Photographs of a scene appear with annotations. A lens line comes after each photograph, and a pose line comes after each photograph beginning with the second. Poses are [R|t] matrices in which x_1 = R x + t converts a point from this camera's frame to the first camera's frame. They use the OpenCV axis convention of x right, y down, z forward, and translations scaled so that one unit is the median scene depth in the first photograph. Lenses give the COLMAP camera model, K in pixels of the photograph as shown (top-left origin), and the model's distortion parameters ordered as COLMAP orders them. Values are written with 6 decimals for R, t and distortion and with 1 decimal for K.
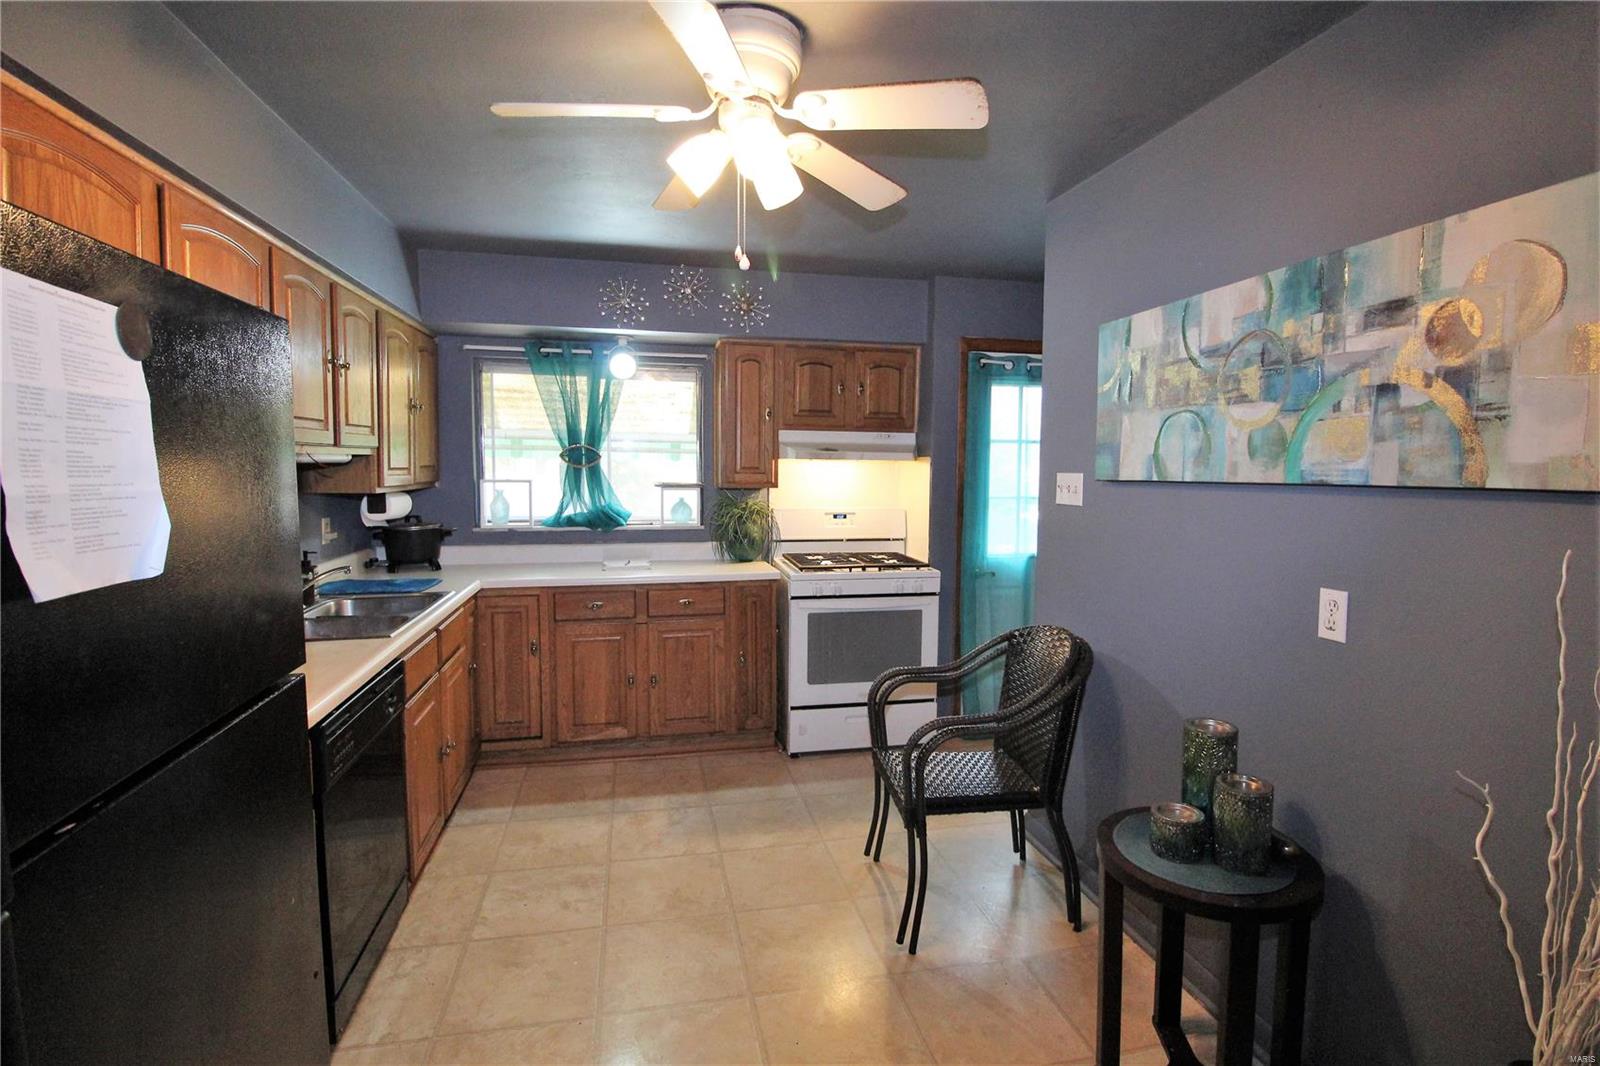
lens RADIAL K [[737.5, 0, 804.0], [0, 737.5, 525.2], [0, 0, 1]] dist [-0.016249, -0.001298]
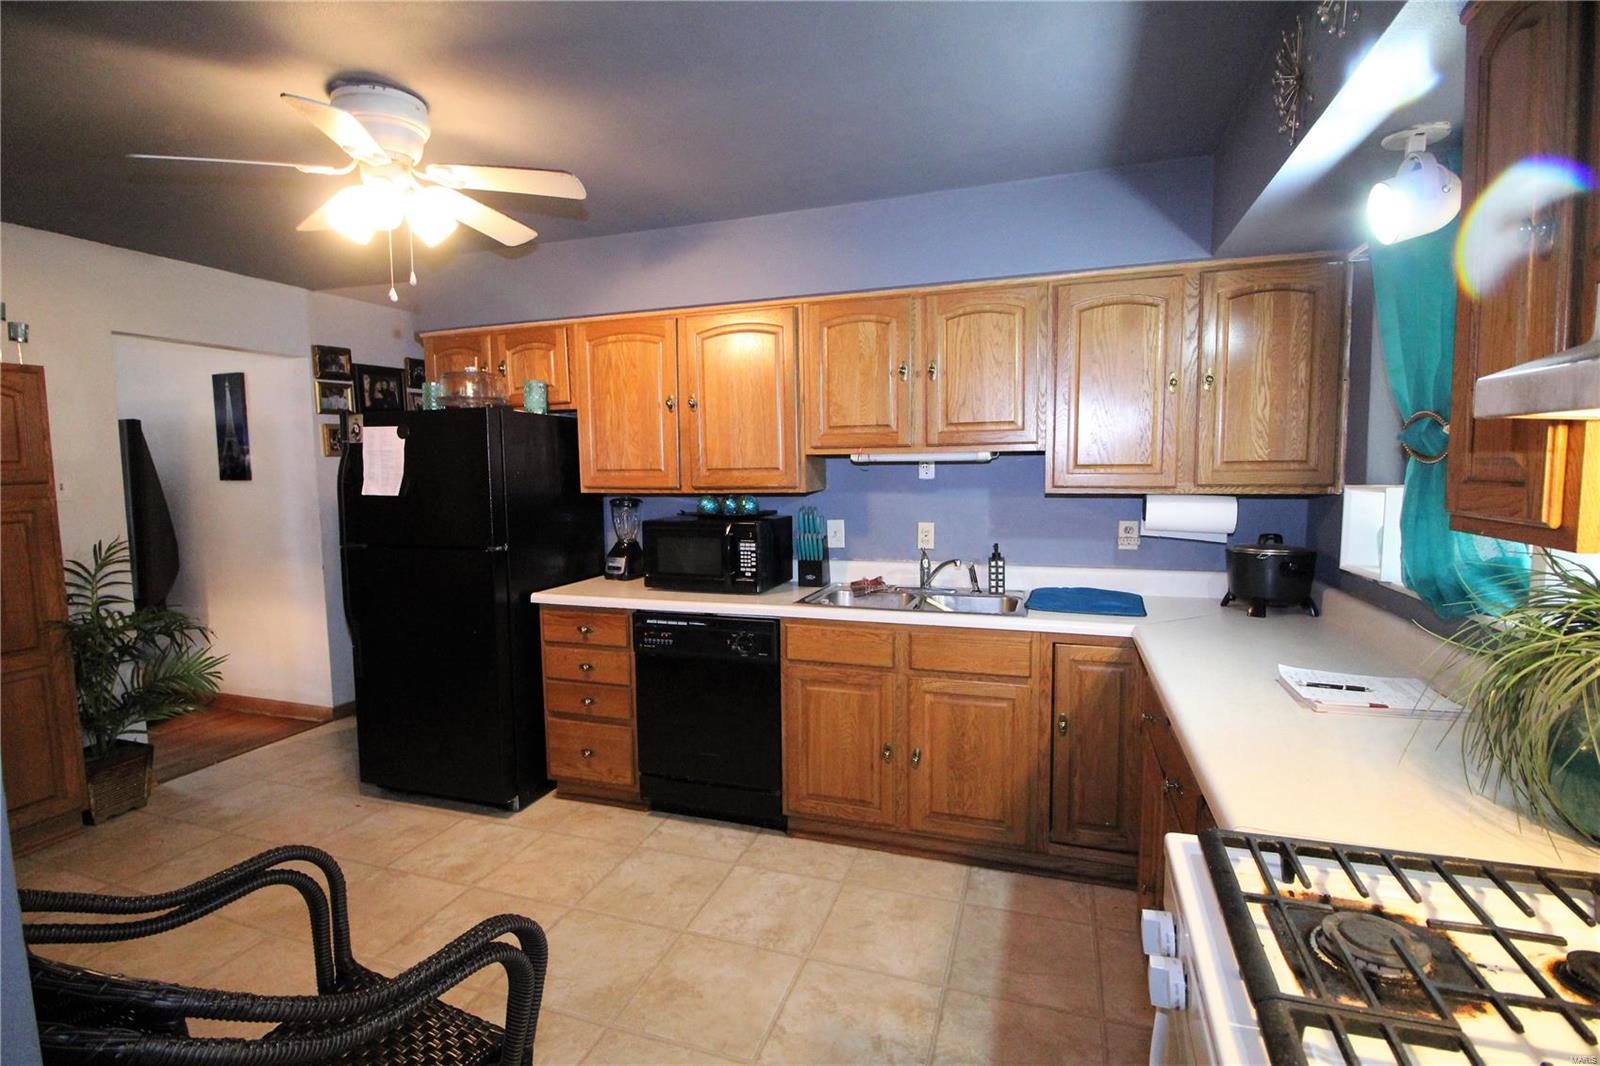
lens RADIAL K [[737.5, 0, 812.5], [0, 737.5, 527.1], [0, 0, 1]] dist [-0.016249, -0.001298]
pose [[-0.505113, 0.067787, -0.860387, 0.351548], [-0.059489, 0.991805, 0.113065, -0.089979], [0.861001, 0.108294, -0.496941, 1.219444]]
